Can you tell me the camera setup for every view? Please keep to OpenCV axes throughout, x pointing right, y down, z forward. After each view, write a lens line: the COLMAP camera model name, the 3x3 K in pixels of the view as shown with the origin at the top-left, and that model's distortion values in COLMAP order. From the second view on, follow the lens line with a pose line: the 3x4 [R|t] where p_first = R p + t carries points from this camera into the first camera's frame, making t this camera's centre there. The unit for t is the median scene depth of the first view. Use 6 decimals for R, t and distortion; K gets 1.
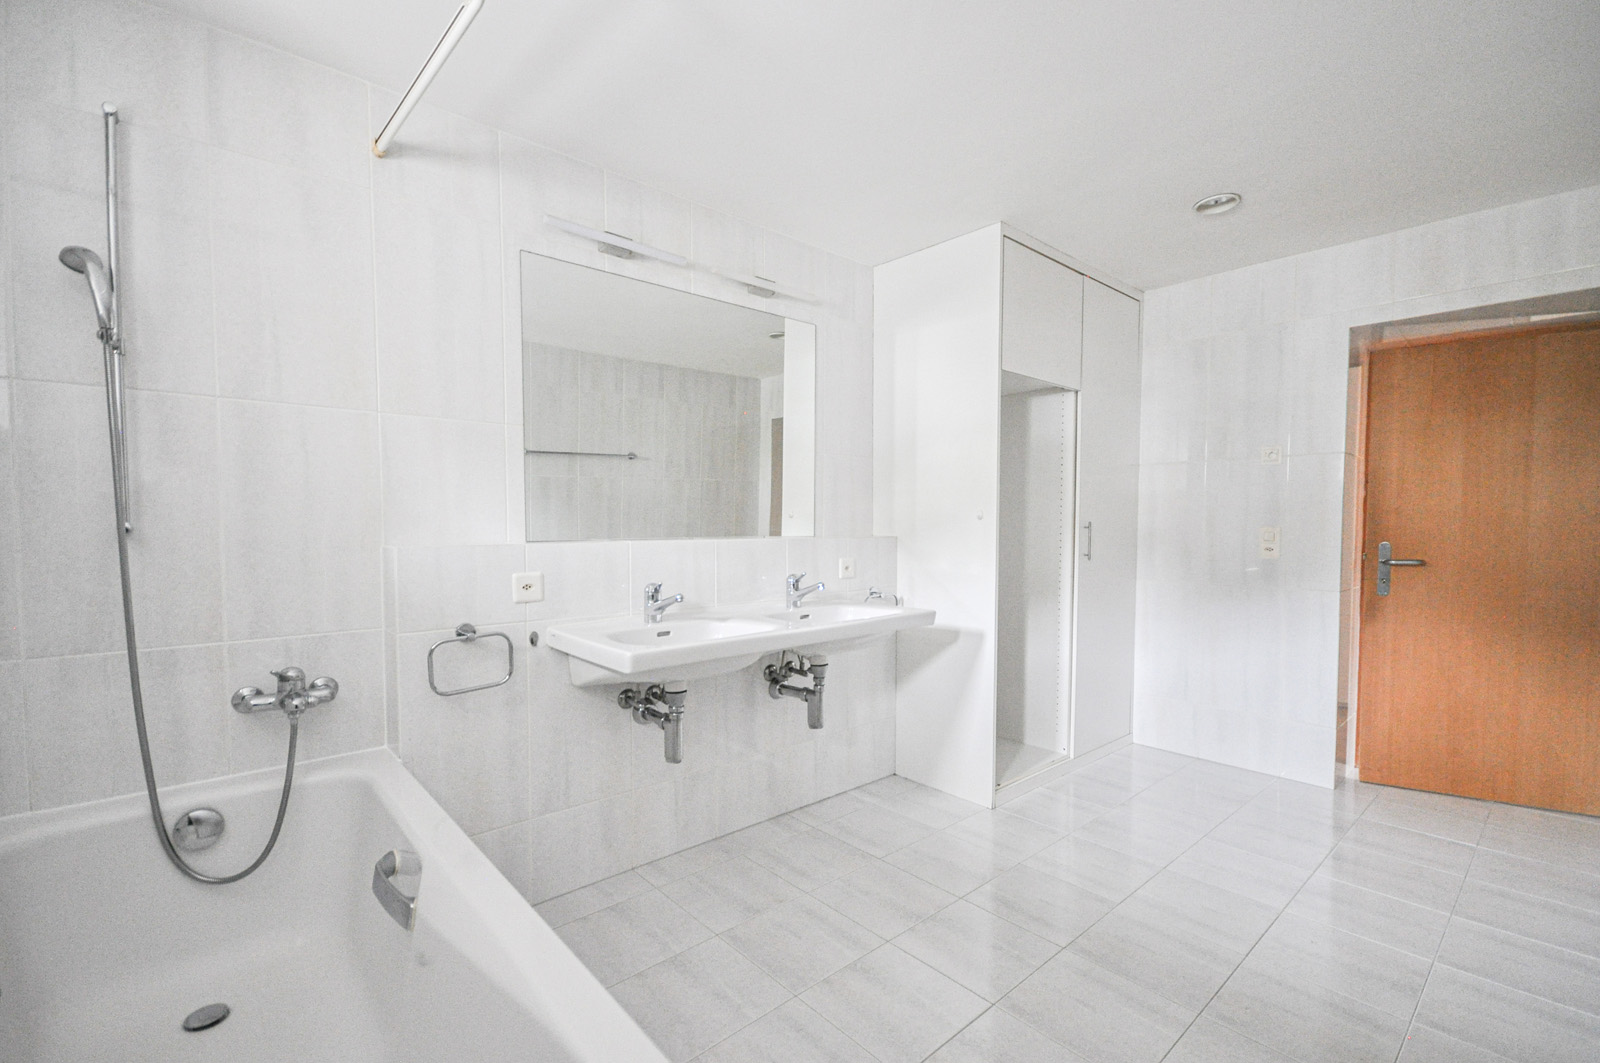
lens RADIAL K [[722.2, 0, 800.0], [0, 722.2, 531.5], [0, 0, 1]] dist [0.000934, 0.000037]
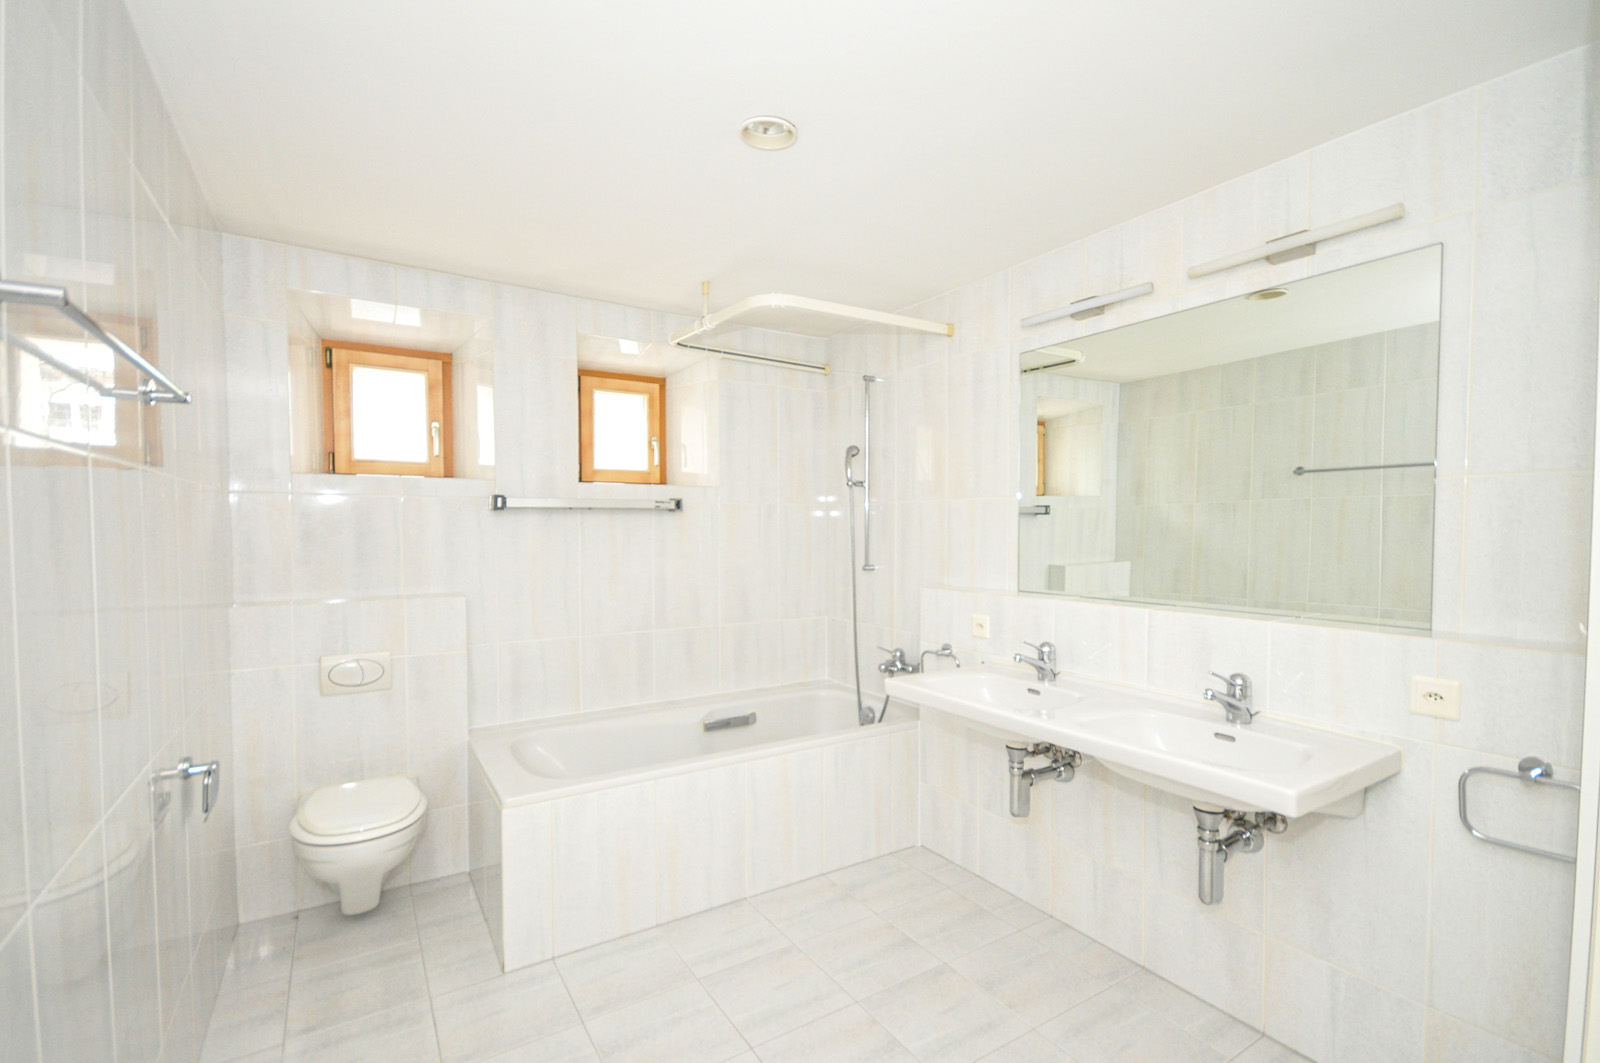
lens RADIAL K [[722.2, 0, 800.0], [0, 722.2, 531.5], [0, 0, 1]] dist [0.000934, 0.000037]
pose [[-0.183351, -0.007446, -0.983019, 0.416940], [-0.020589, 0.999781, -0.003733, -0.035262], [0.982832, 0.019554, -0.183464, 0.404021]]
